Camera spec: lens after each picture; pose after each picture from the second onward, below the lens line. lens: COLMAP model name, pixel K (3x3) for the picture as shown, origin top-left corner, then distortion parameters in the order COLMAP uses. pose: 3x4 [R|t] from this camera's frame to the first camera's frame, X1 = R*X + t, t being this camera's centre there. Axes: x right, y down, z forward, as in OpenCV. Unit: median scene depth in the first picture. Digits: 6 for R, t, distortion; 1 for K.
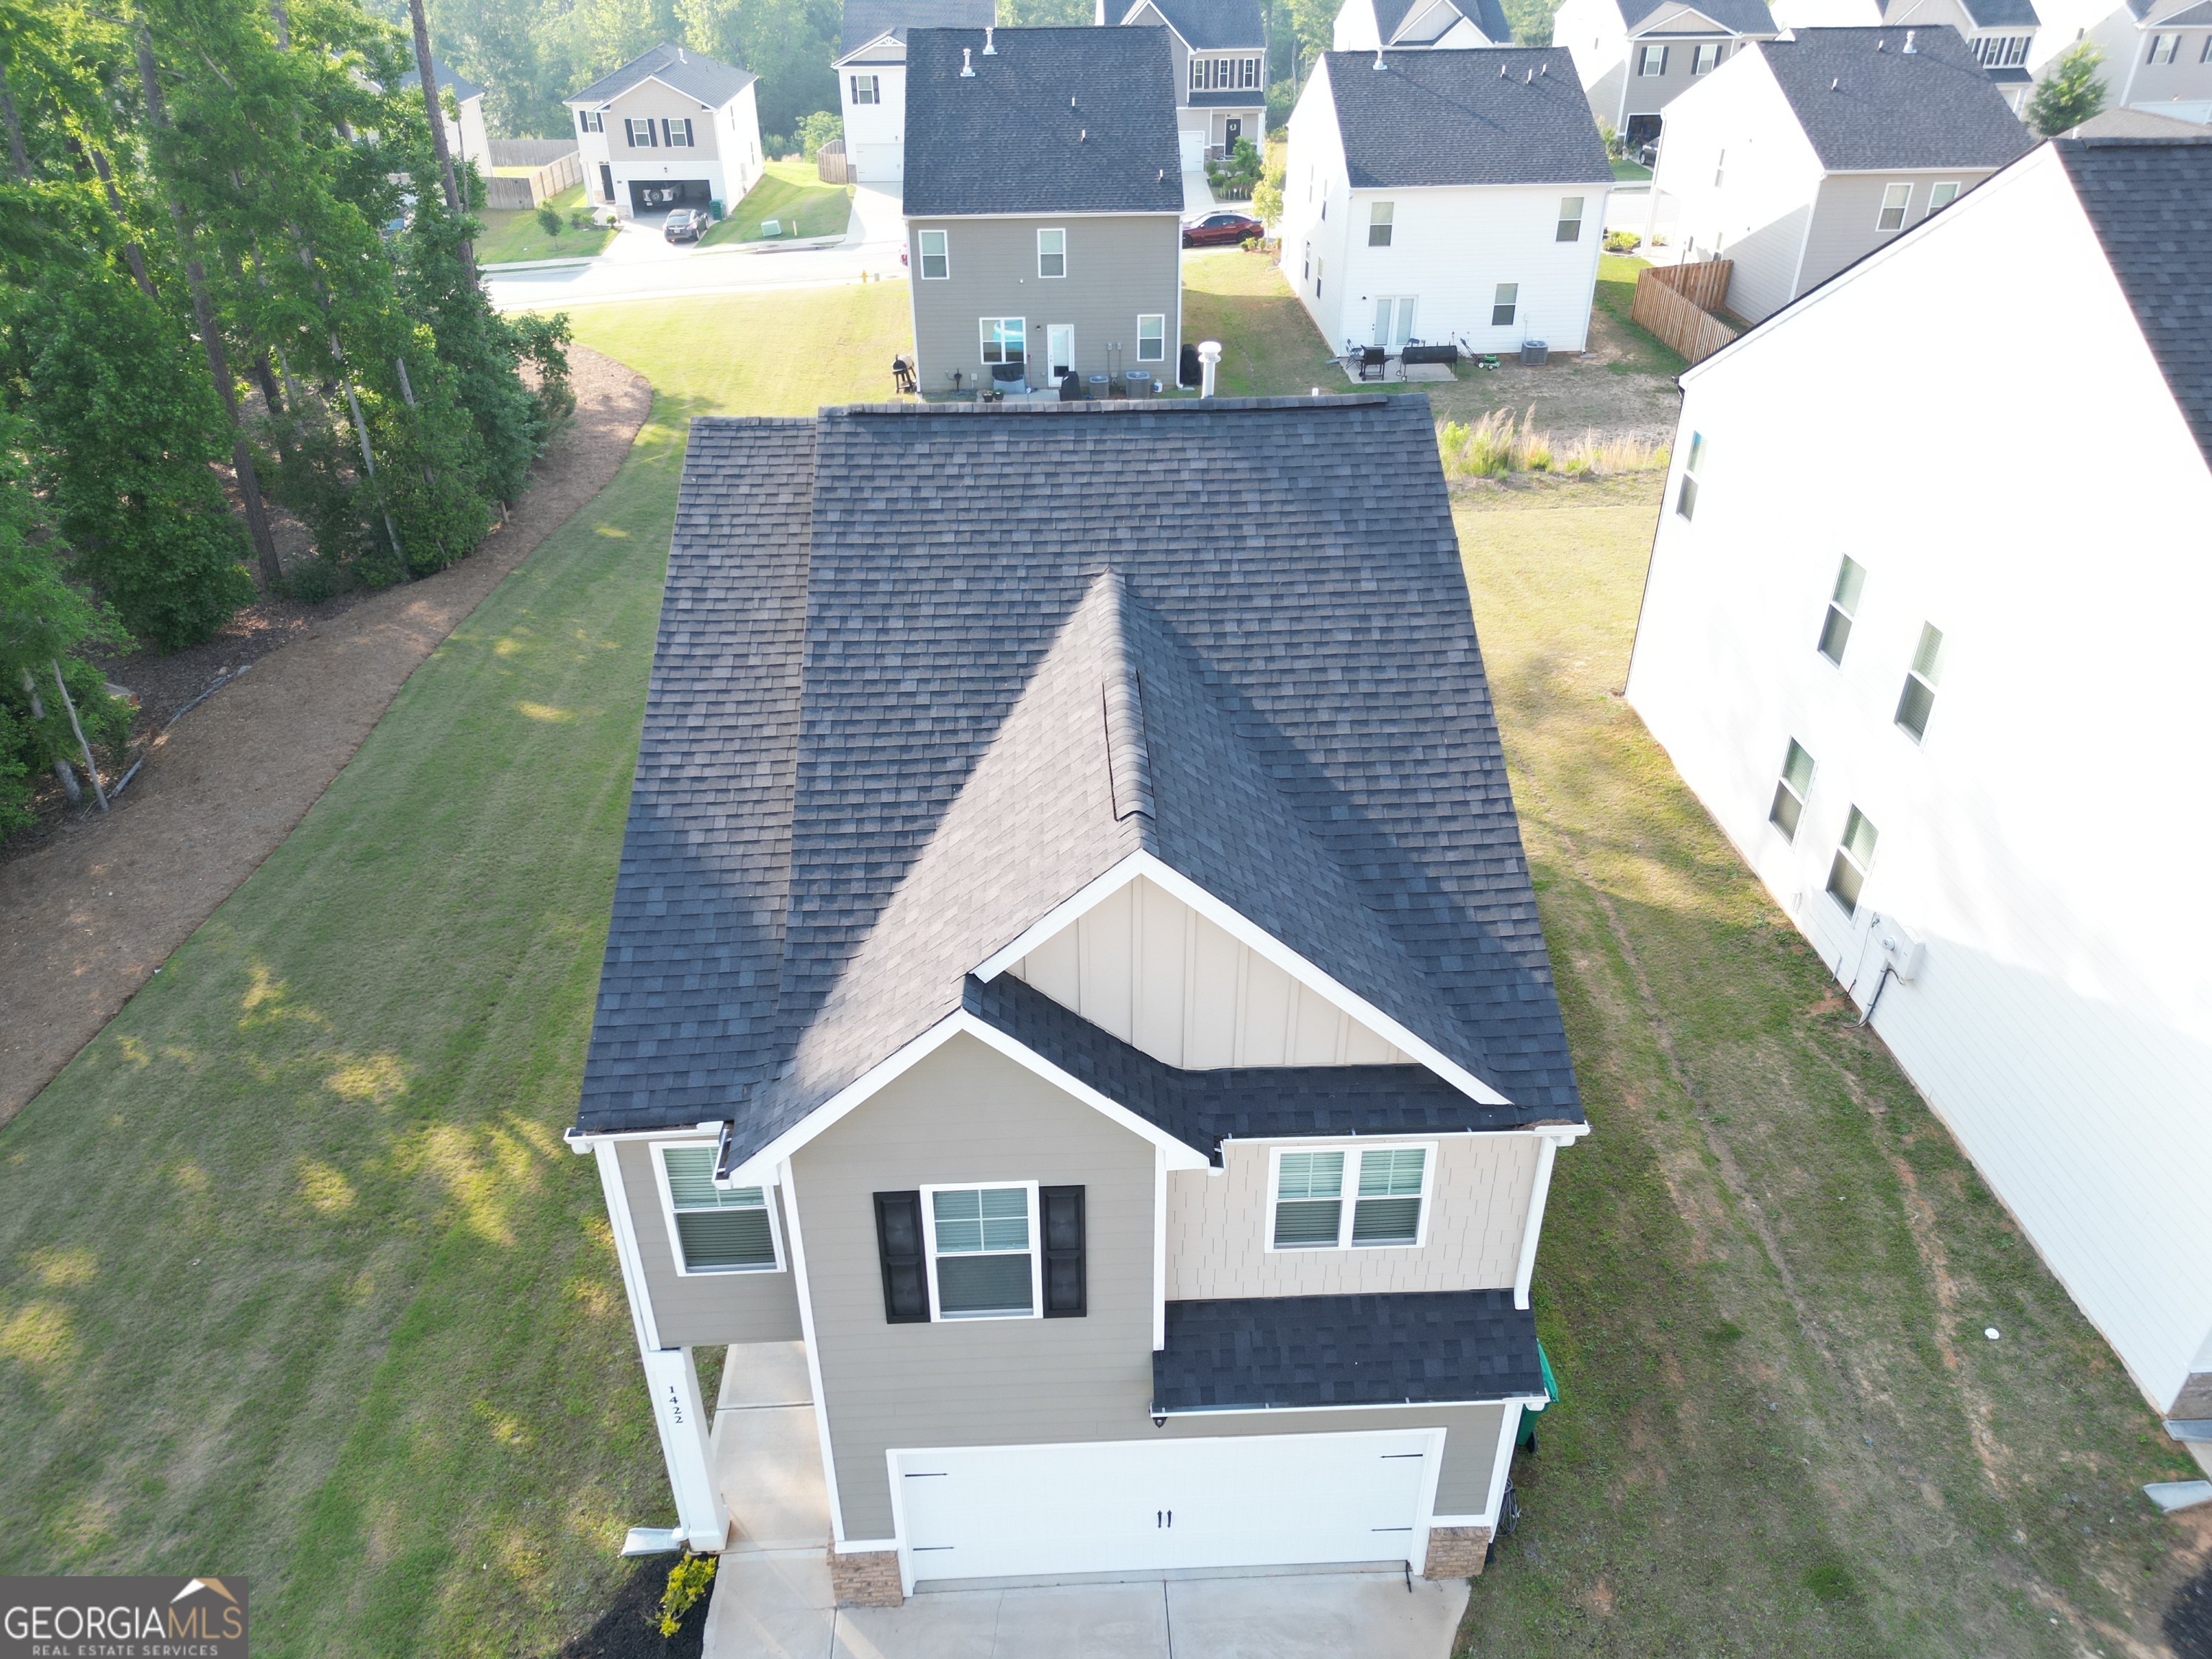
lens RADIAL K [[1557.4, 0, 1106.0], [0, 1557.4, 829.5], [0, 0, 1]] dist [0.024843, -0.002363]
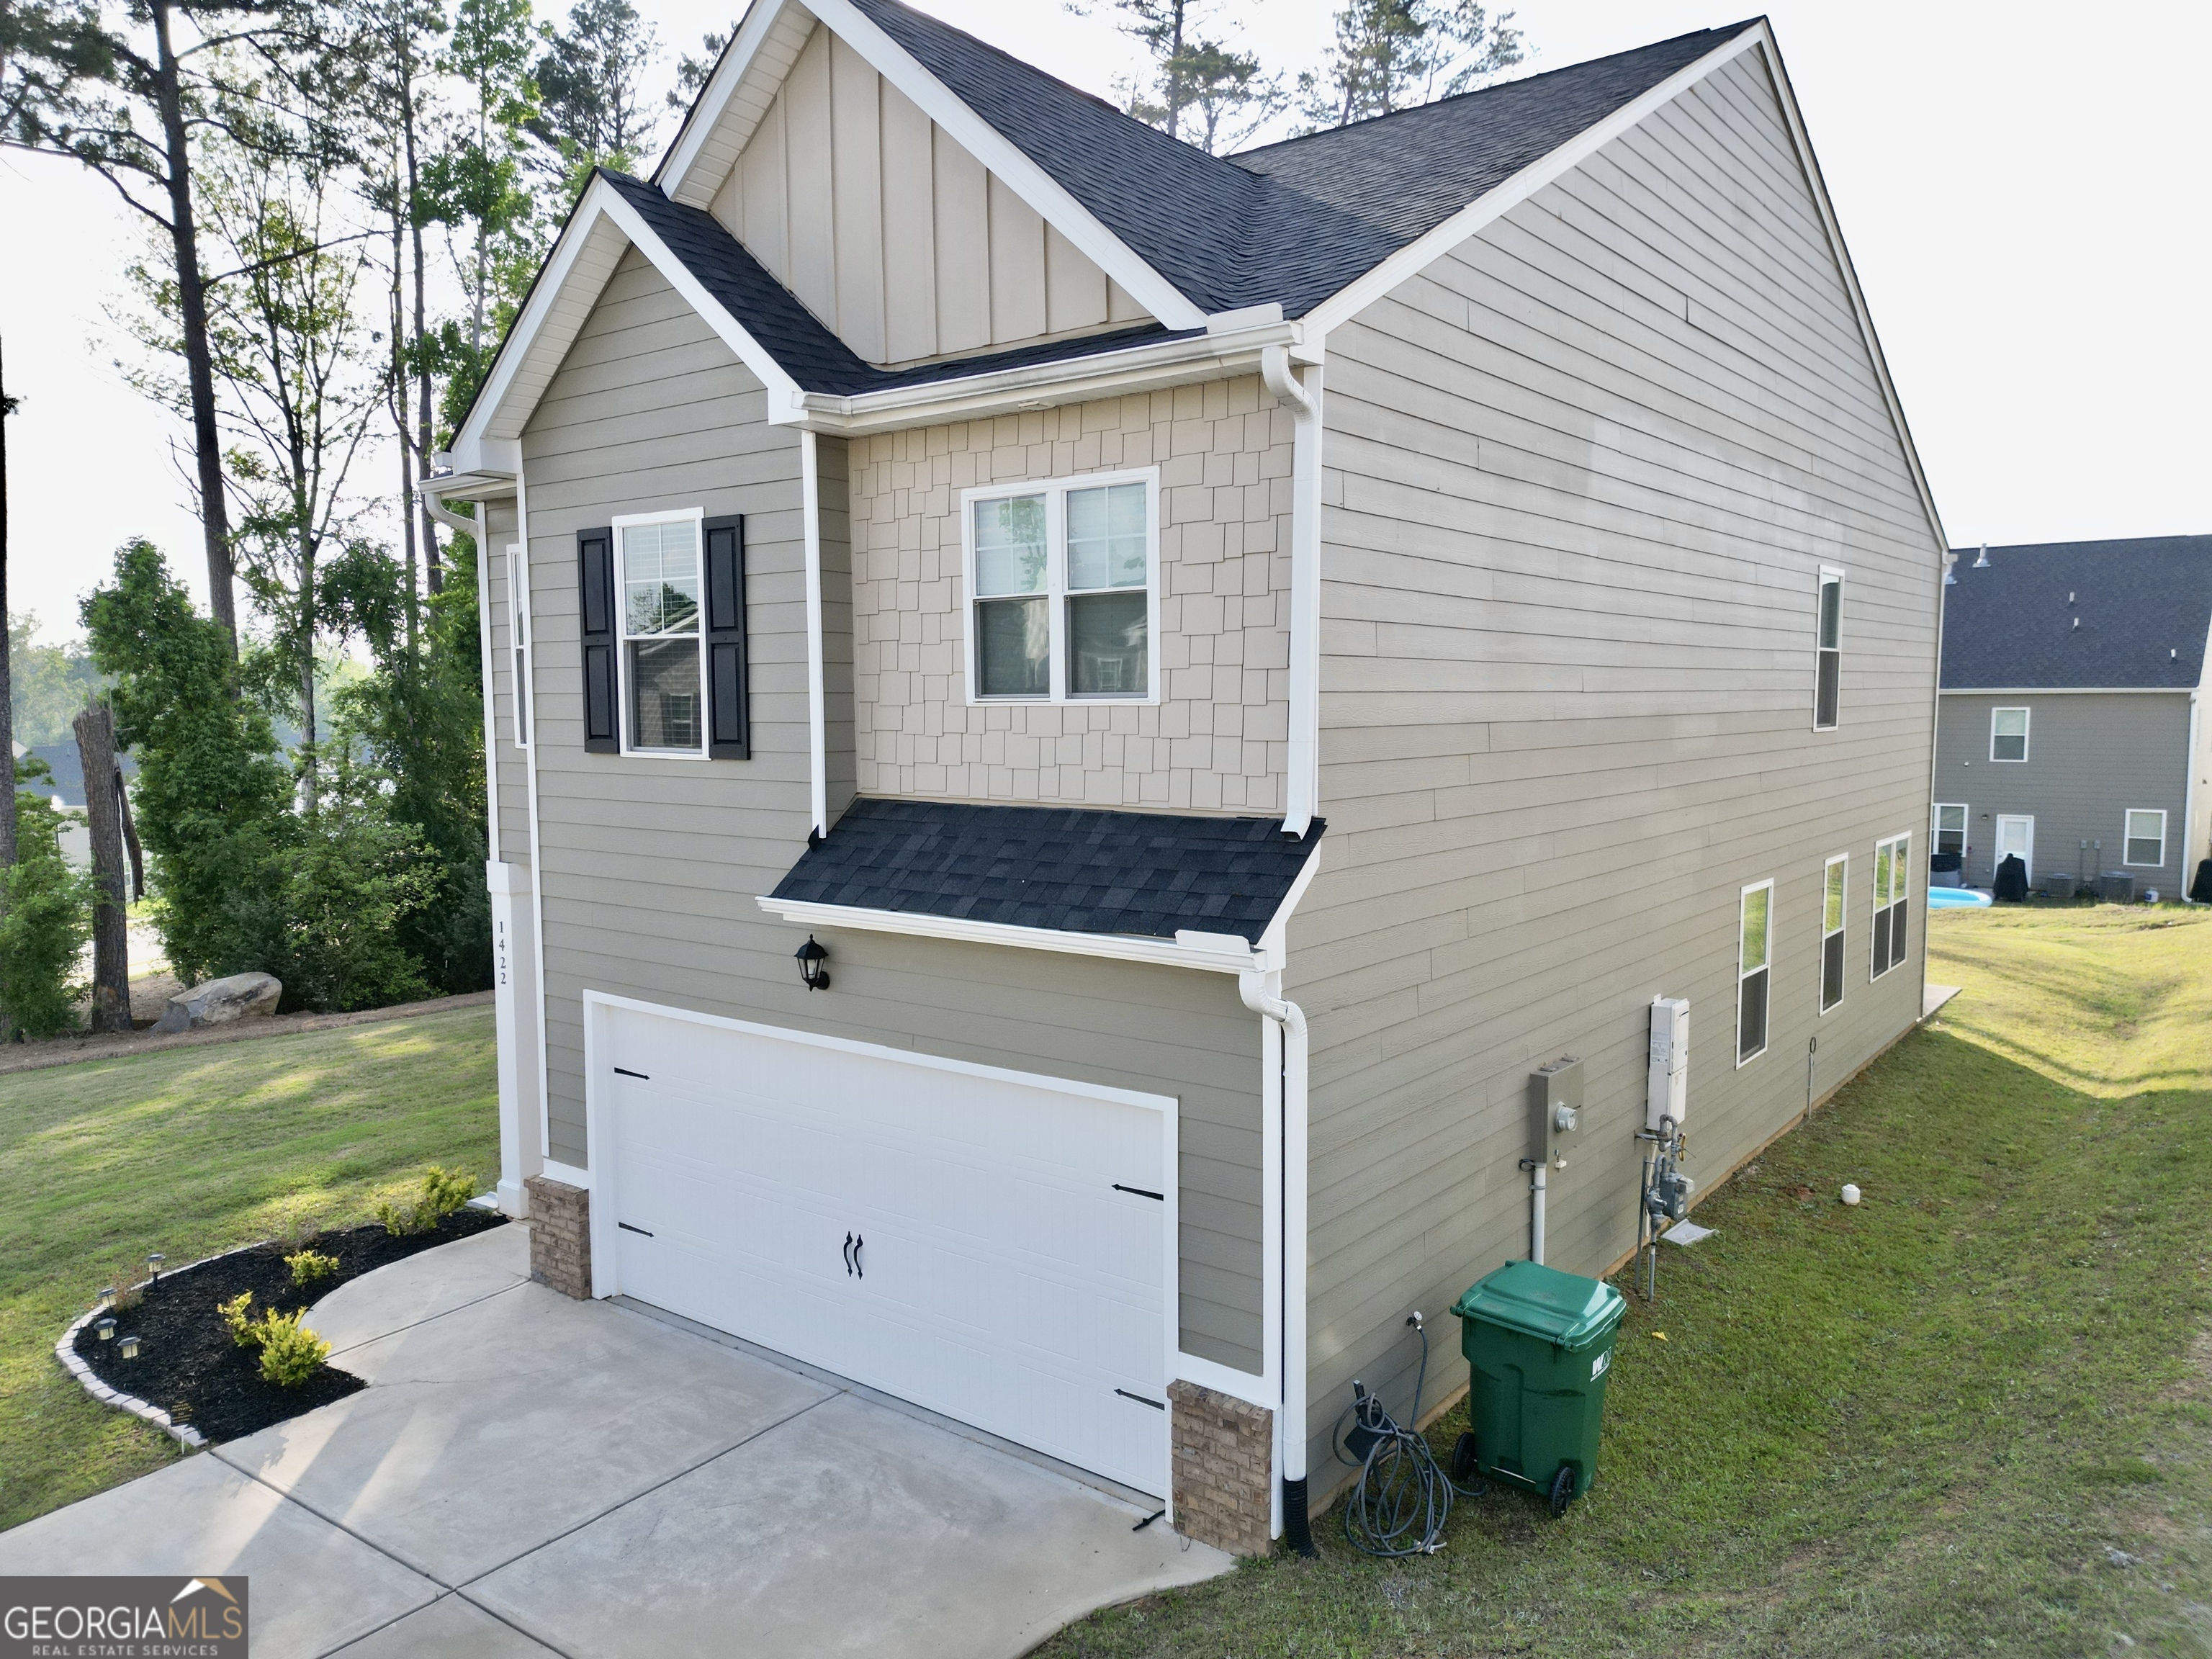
lens RADIAL K [[1557.4, 0, 1106.0], [0, 1557.4, 829.5], [0, 0, 1]] dist [0.024843, -0.002363]
pose [[0.761369, 0.057221, -0.645788, 0.527417], [-0.342778, 0.881014, -0.326064, 0.466830], [0.550290, 0.469618, 0.690391, 0.540797]]
